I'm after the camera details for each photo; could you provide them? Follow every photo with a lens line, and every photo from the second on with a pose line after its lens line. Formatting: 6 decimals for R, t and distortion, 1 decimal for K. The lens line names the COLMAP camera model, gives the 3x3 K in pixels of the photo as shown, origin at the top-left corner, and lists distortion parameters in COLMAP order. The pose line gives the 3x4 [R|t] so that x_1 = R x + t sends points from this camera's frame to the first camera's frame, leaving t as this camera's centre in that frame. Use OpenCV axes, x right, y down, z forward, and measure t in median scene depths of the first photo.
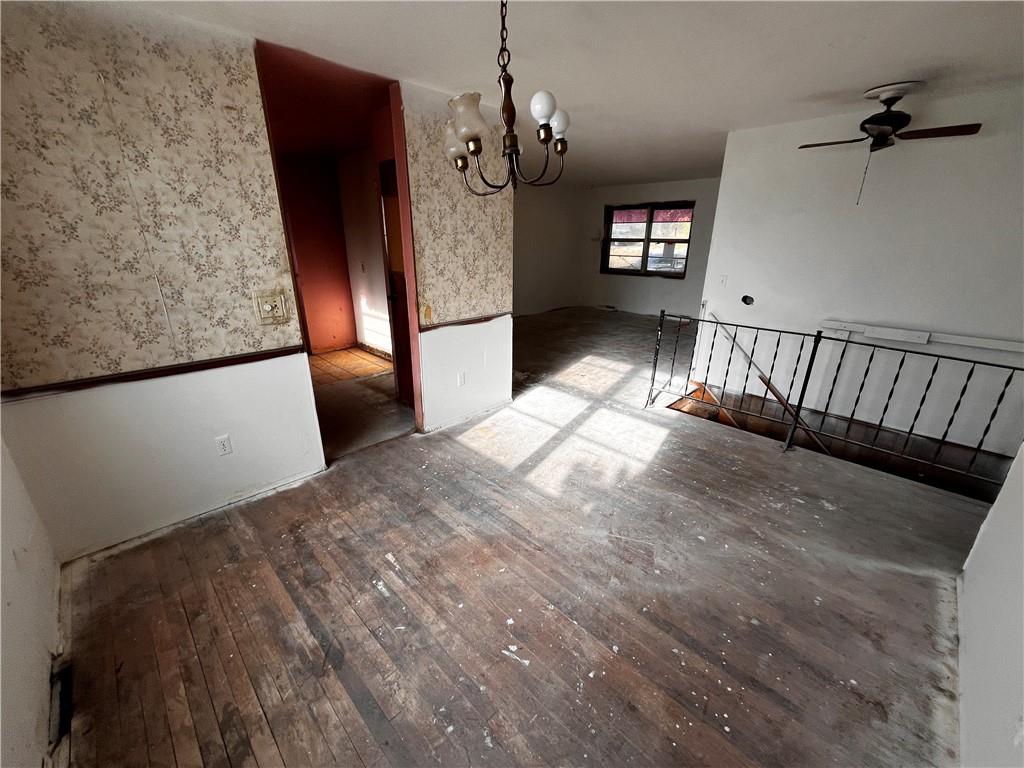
lens RADIAL K [[415.2, 0, 509.8], [0, 415.2, 384.7], [0, 0, 1]] dist [-0.000524, 0.000022]
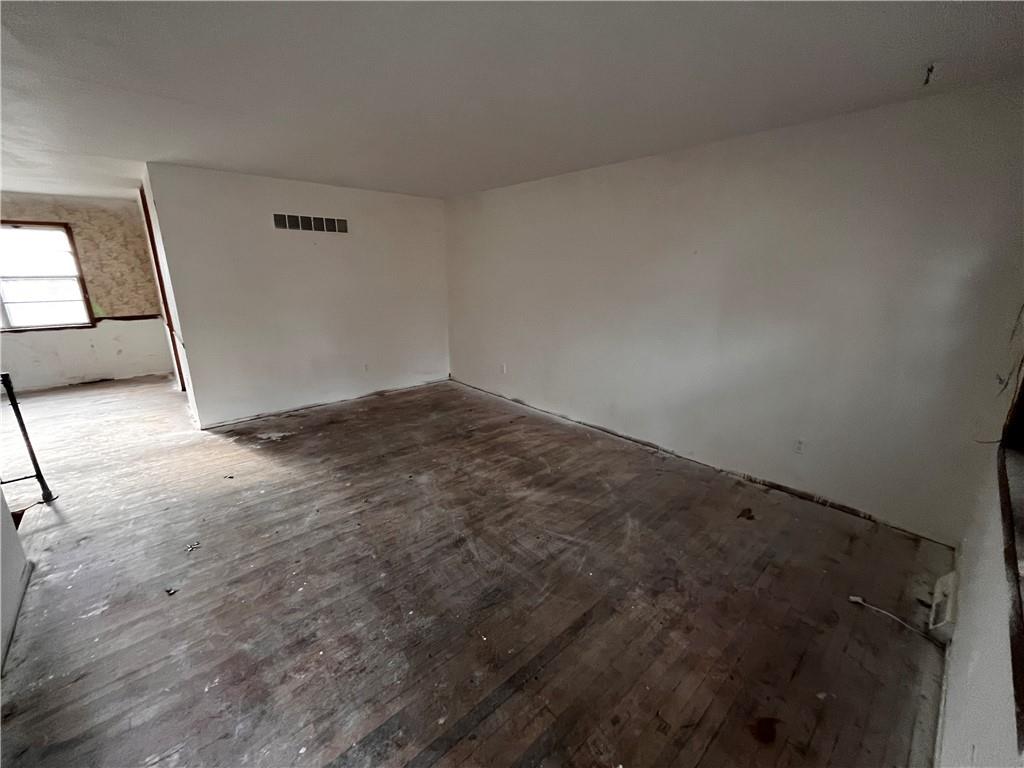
lens RADIAL K [[416.8, 0, 506.9], [0, 416.8, 383.7], [0, 0, 1]] dist [-0.000999, 0.000030]
pose [[-0.053114, 0.258842, -0.964458, 1.366809], [-0.342013, 0.902693, 0.261100, -0.867408], [0.938193, 0.343725, 0.040582, 2.389435]]
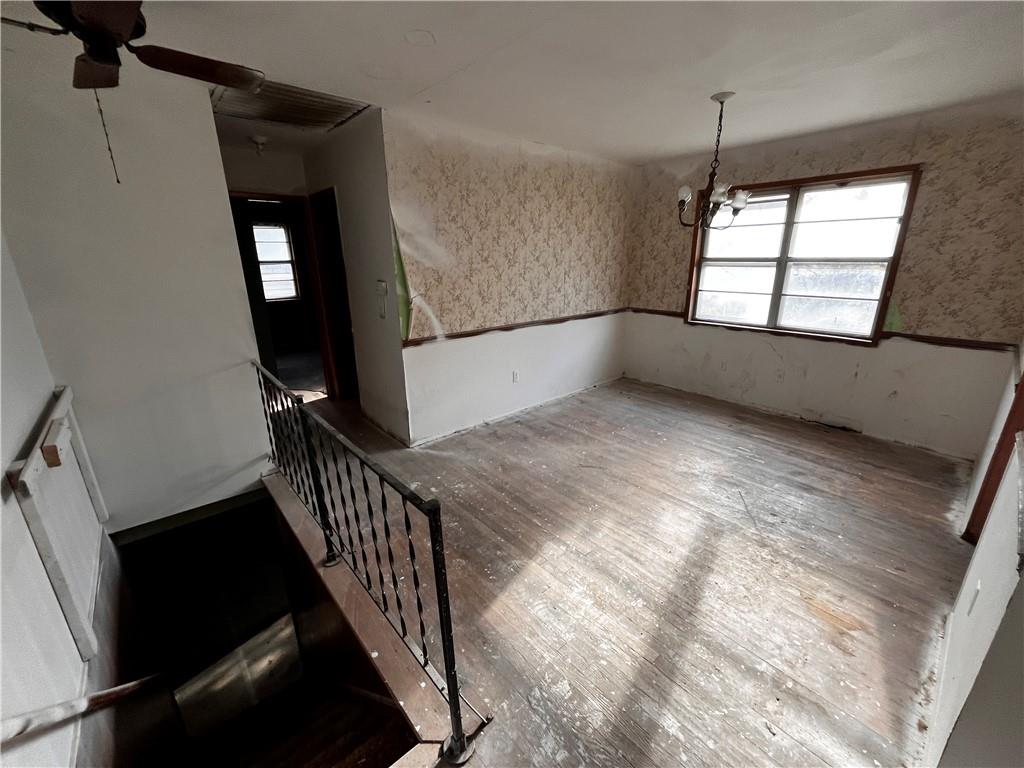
lens RADIAL K [[416.8, 0, 506.9], [0, 416.8, 383.7], [0, 0, 1]] dist [-0.000999, 0.000030]
pose [[-0.997676, -0.019202, 0.065373, 0.402479], [0.024067, 0.798297, 0.601783, -0.557106], [-0.063742, 0.601958, -0.795979, 1.565155]]
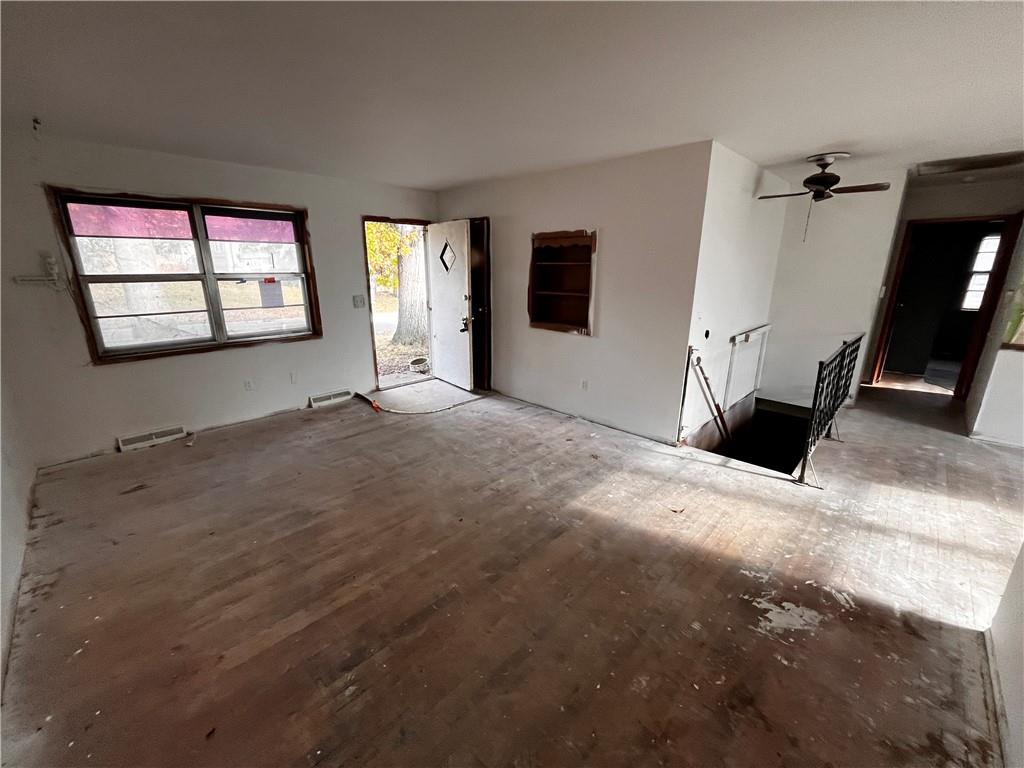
lens RADIAL K [[415.2, 0, 509.8], [0, 415.2, 384.7], [0, 0, 1]] dist [-0.000524, 0.000022]
pose [[-0.014577, -0.280390, 0.959775, -0.498058], [0.340020, 0.901284, 0.268467, -0.725382], [-0.940305, 0.330256, 0.082200, 1.989983]]
